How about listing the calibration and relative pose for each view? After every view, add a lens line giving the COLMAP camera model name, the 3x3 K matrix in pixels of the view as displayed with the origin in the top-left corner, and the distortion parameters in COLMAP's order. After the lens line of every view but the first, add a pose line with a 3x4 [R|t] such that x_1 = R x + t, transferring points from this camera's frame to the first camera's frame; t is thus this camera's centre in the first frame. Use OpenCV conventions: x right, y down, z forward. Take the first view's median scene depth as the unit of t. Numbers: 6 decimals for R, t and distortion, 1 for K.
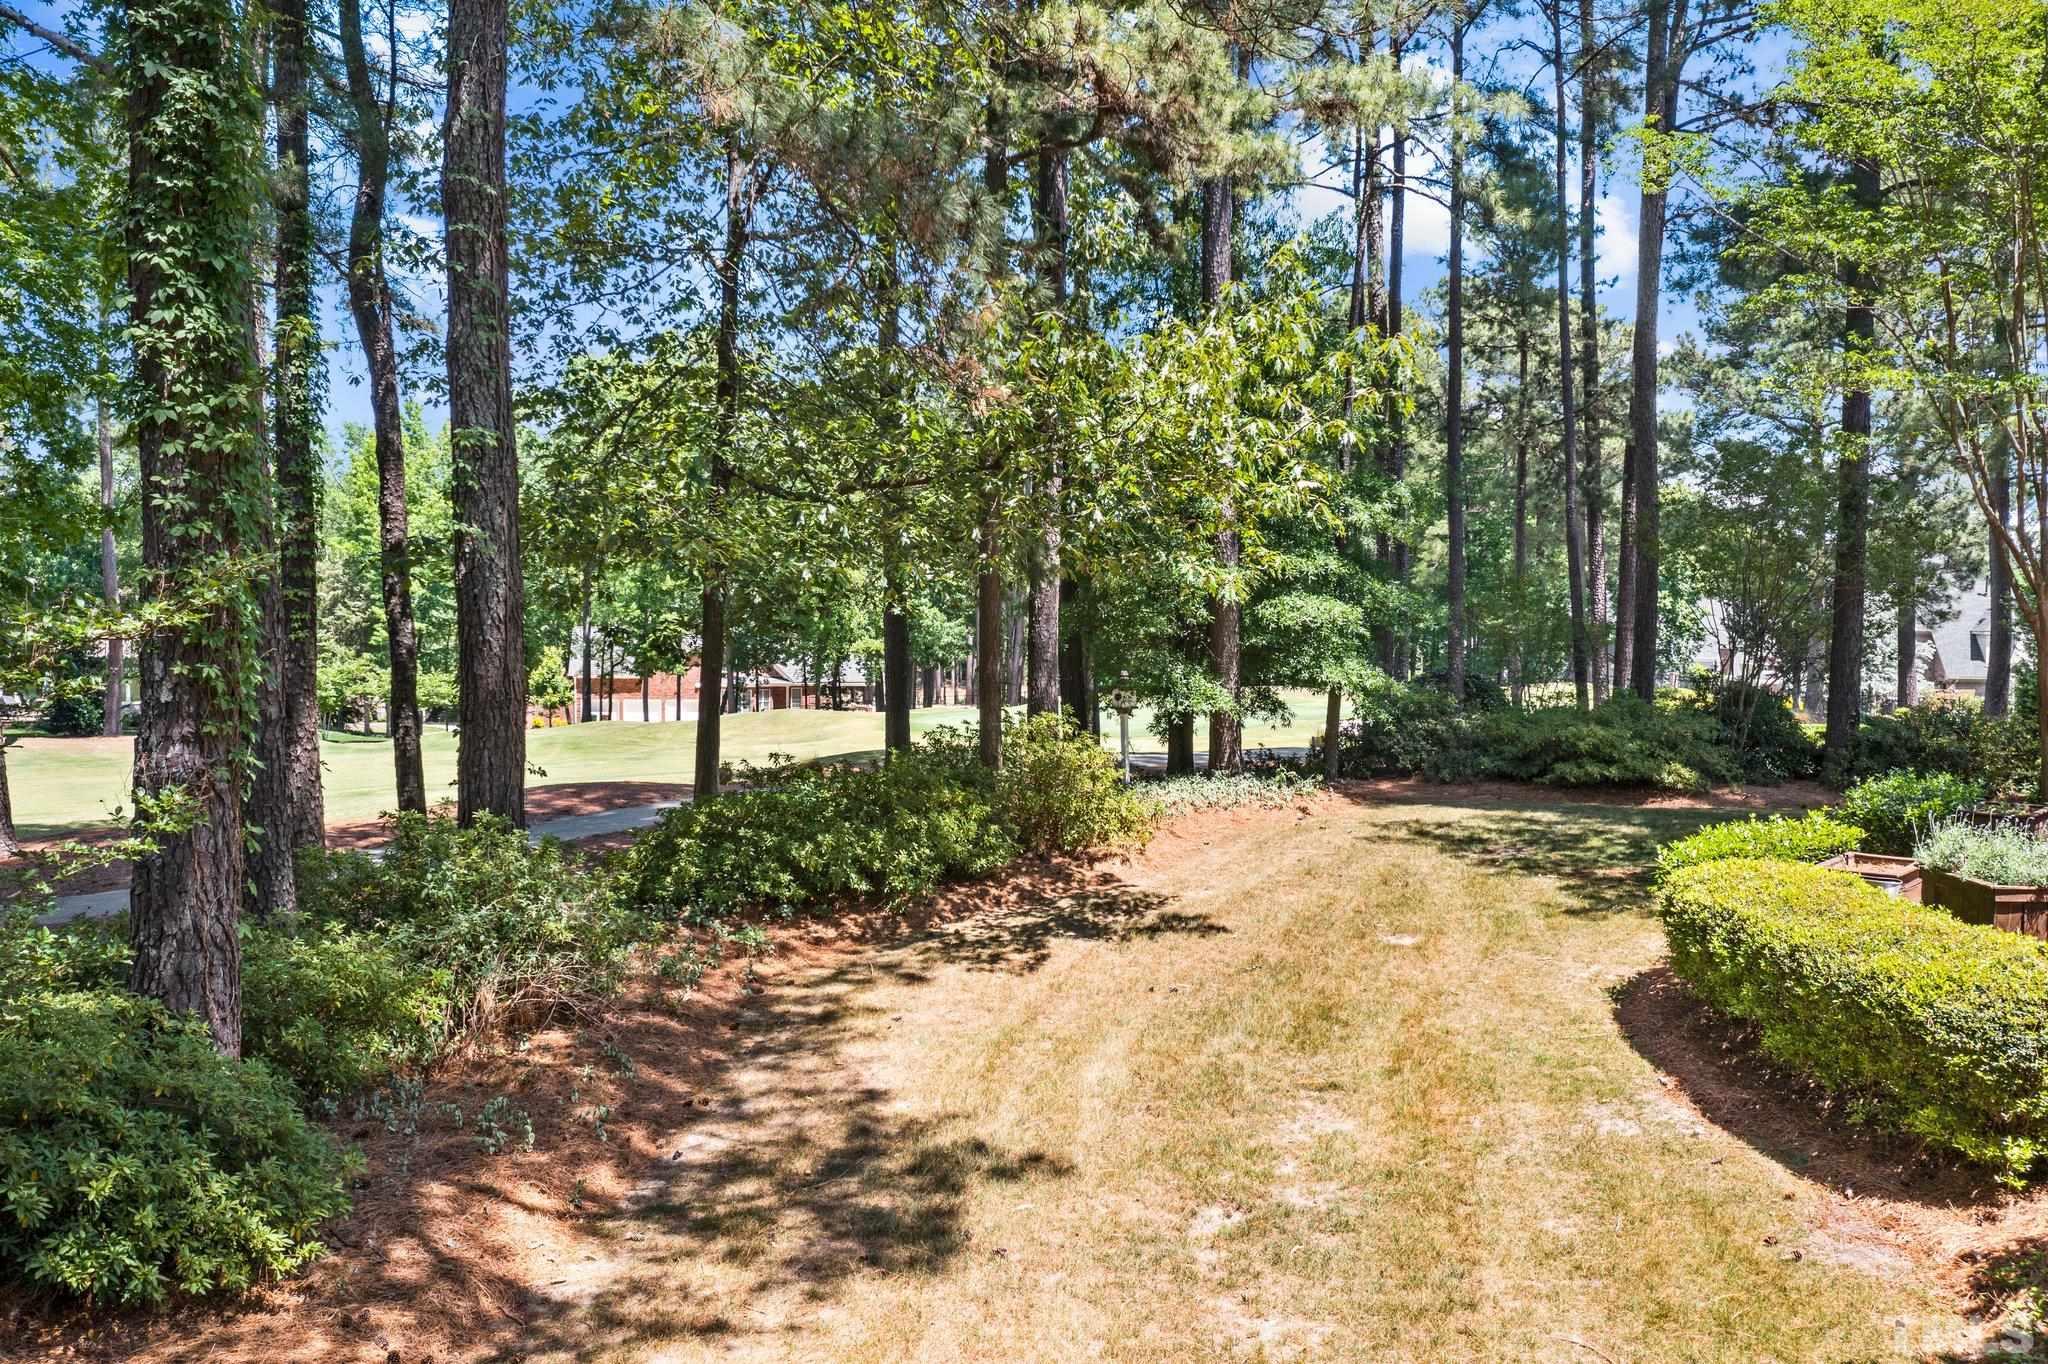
lens RADIAL K [[1649.6, 0, 1064.8], [0, 1649.6, 685.7], [0, 0, 1]] dist [-0.000188, -0.002341]
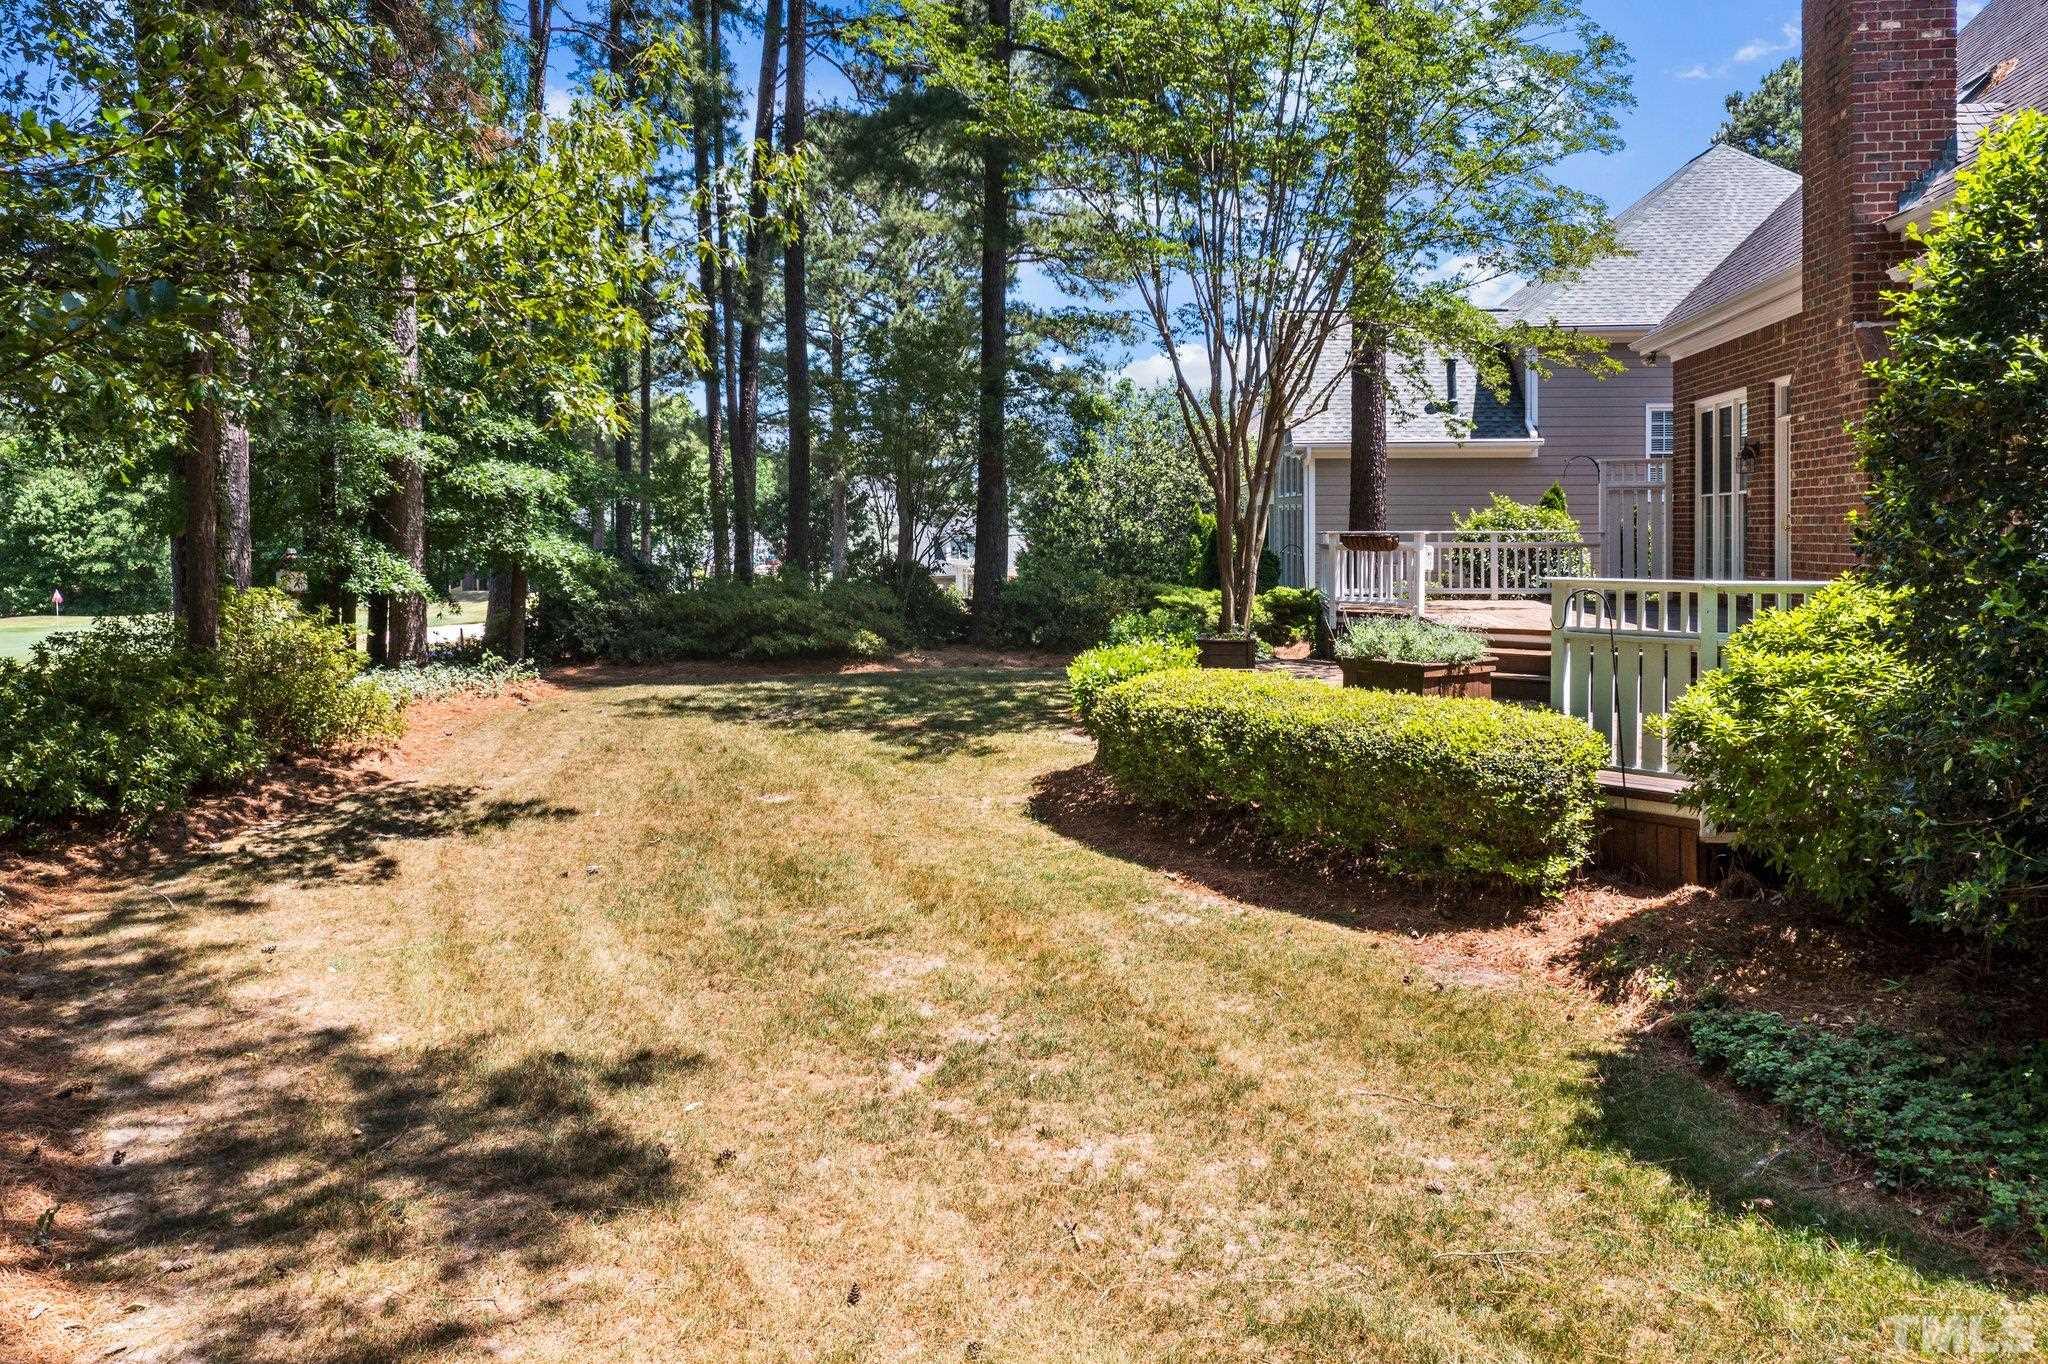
lens RADIAL K [[1649.6, 0, 1020.3], [0, 1649.6, 586.9], [0, 0, 1]] dist [-0.000188, -0.002341]
pose [[0.814917, -0.025050, 0.579037, -0.319042], [0.034115, 0.999406, -0.004777, 0.059186], [-0.578573, 0.023647, 0.815288, 0.203501]]
